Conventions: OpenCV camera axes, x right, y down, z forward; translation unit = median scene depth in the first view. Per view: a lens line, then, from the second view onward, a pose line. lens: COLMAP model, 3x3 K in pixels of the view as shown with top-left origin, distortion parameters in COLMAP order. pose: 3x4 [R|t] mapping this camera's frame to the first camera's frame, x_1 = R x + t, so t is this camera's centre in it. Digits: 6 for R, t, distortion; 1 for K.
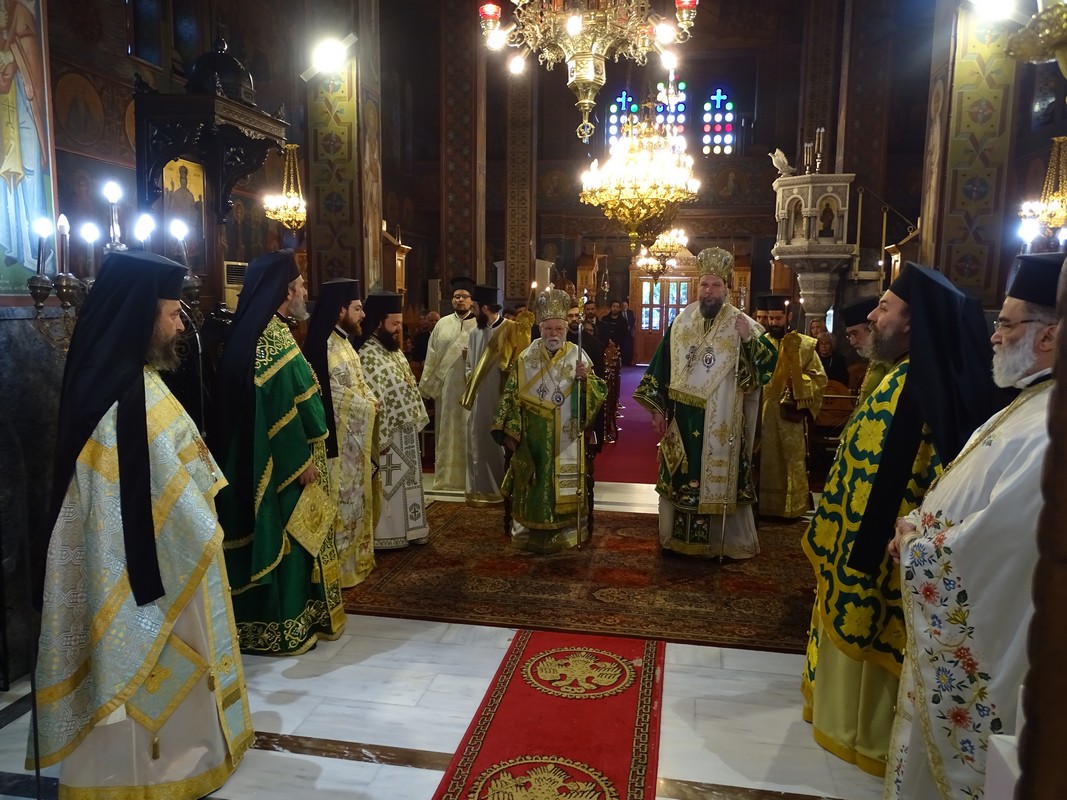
lens RADIAL K [[847.0, 0, 540.9], [0, 847.0, 395.4], [0, 0, 1]] dist [0.038325, -0.007672]
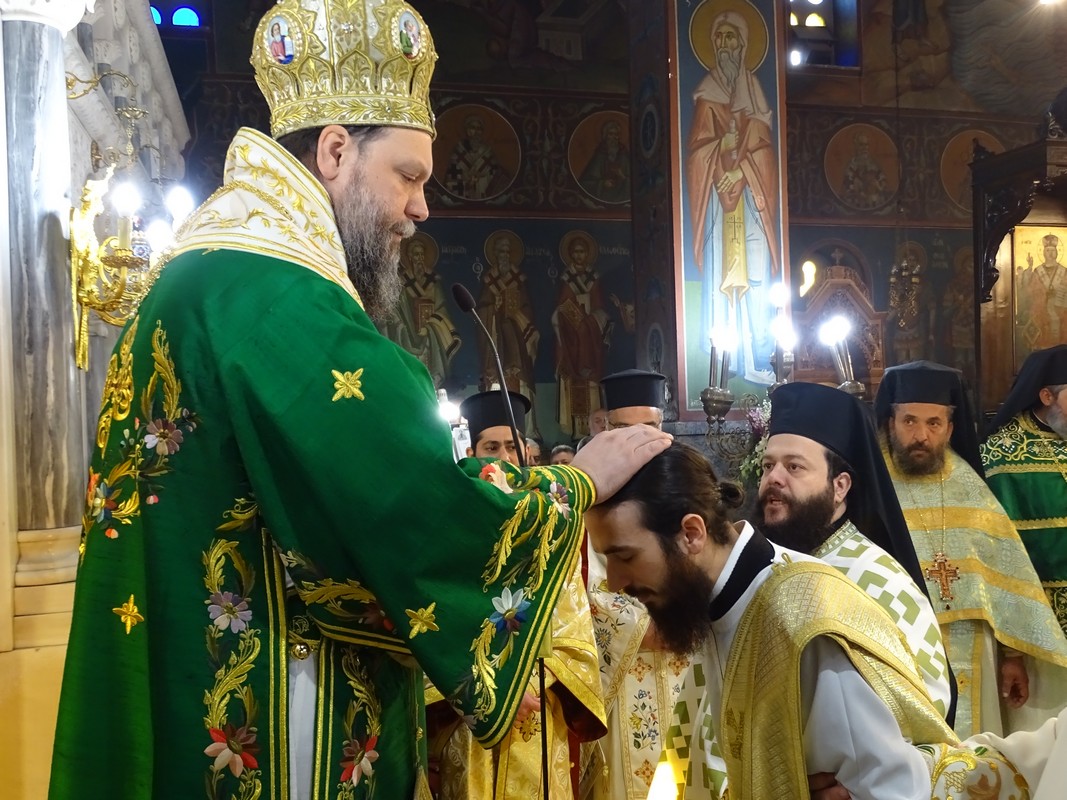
lens RADIAL K [[1052.5, 0, 519.4], [0, 1052.5, 388.9], [0, 0, 1]] dist [0.012433, 0.000000]
pose [[0.406572, -0.039964, -0.912744, 0.188716], [-0.076760, 0.994016, -0.077714, -0.013425], [0.910388, 0.101659, 0.401072, 0.142302]]
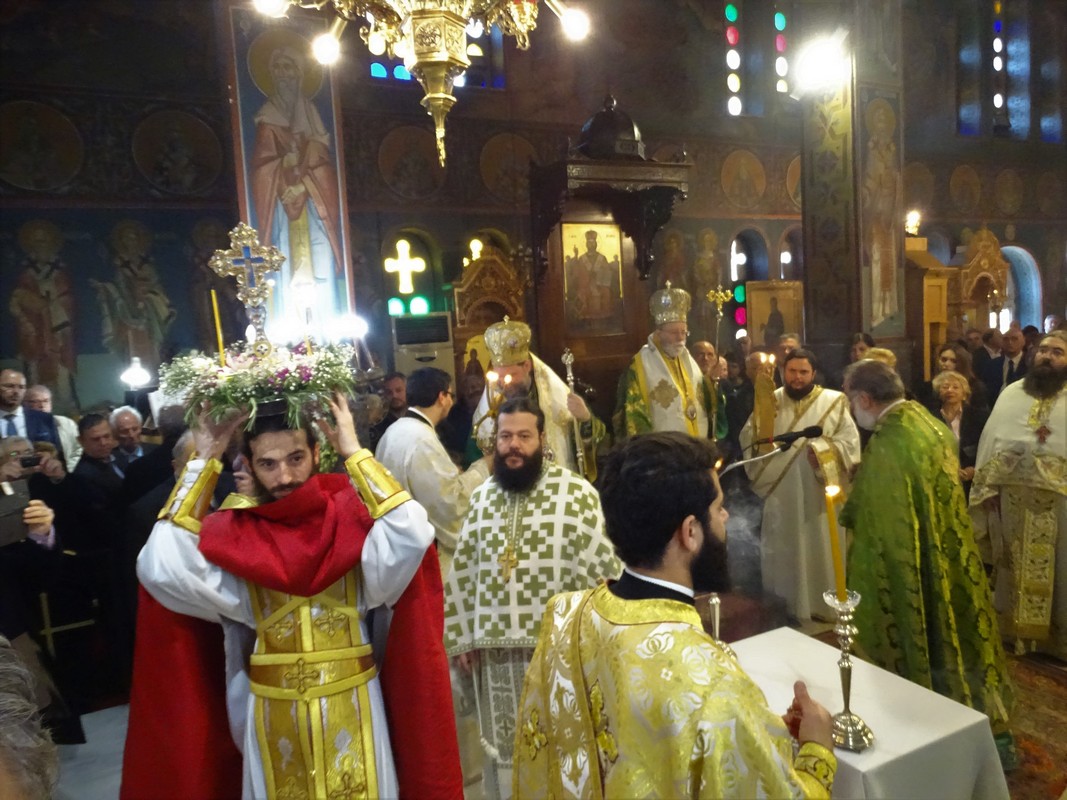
lens RADIAL K [[762.8, 0, 535.8], [0, 762.8, 388.6], [0, 0, 1]] dist [0.006746, -0.015383]
pose [[0.584874, 0.024202, -0.810763, 0.211201], [-0.030736, 0.999498, 0.007663, -0.063228], [0.810542, 0.020438, 0.585324, 0.310257]]
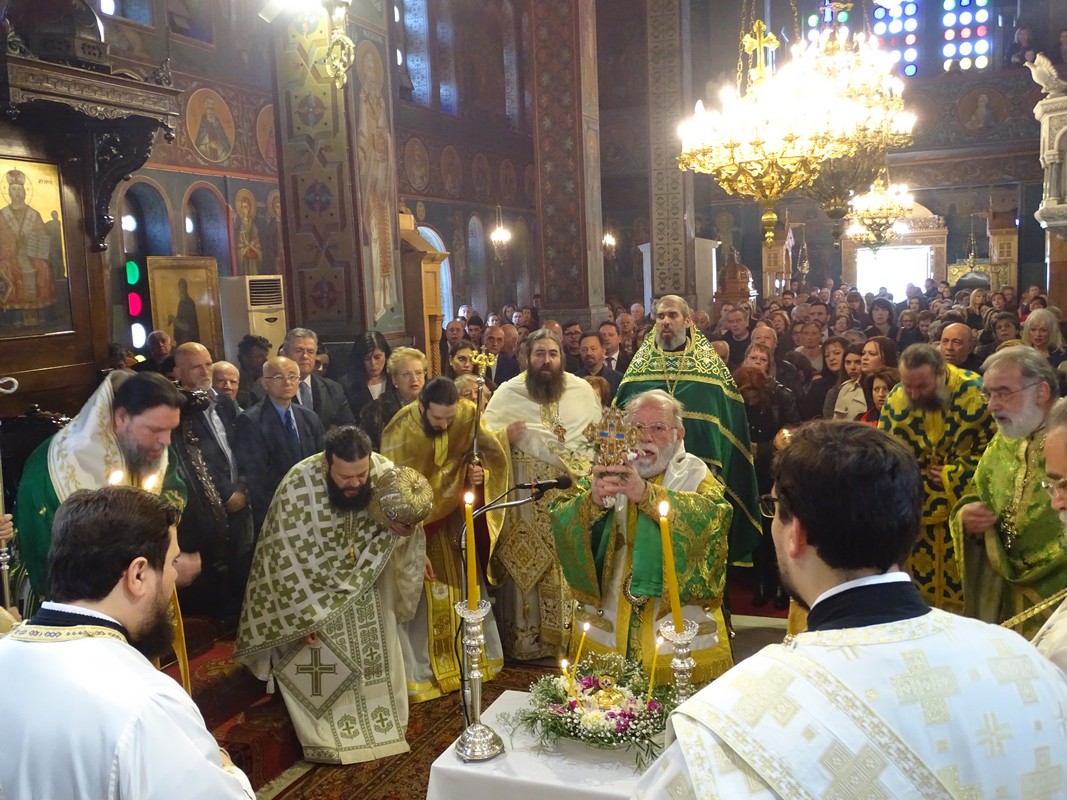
lens RADIAL K [[1028.8, 0, 542.5], [0, 1028.8, 402.8], [0, 0, 1]] dist [0.017812, 0.000000]
pose [[0.978188, -0.025603, -0.206136, 0.095331], [0.027809, 0.999583, 0.007812, -0.064869], [0.205850, -0.013374, 0.978492, 0.232831]]
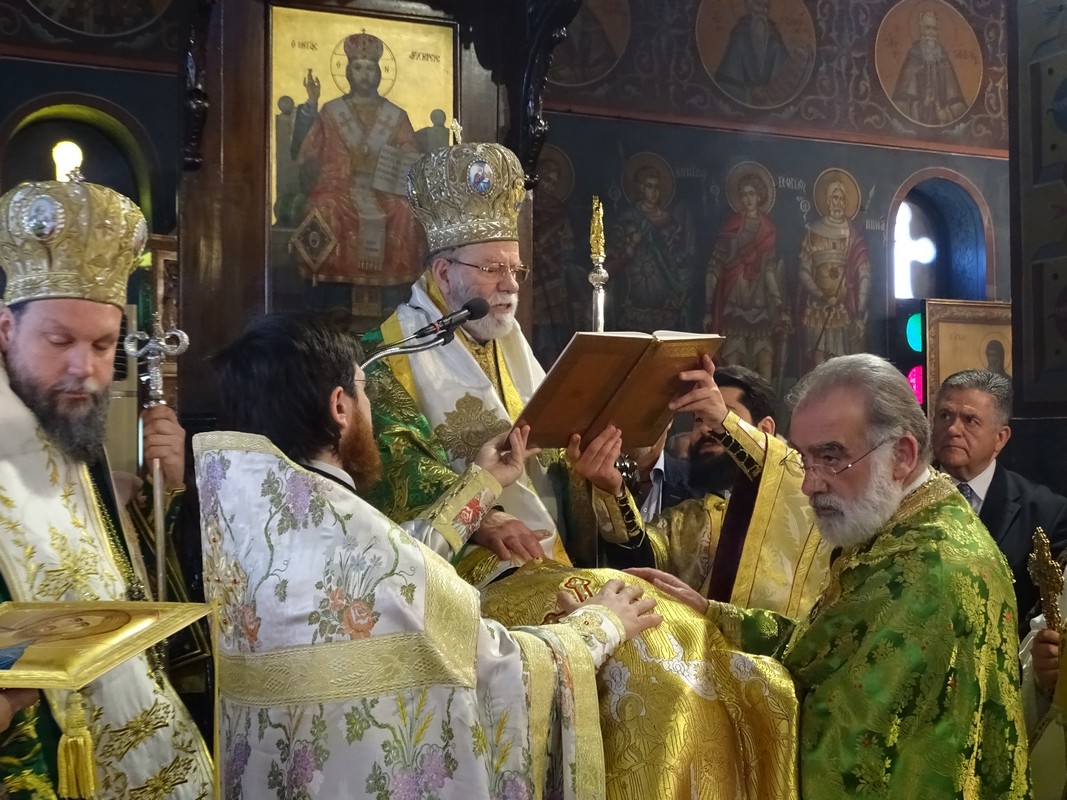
lens RADIAL K [[1535.7, 0, 537.3], [0, 1535.7, 400.8], [0, 0, 1]] dist [-0.057890, 0.000000]
pose [[0.549545, -0.037464, -0.834624, 0.110075], [-0.088923, 0.990697, -0.103019, -0.042733], [0.830719, 0.130831, 0.541101, 0.544992]]
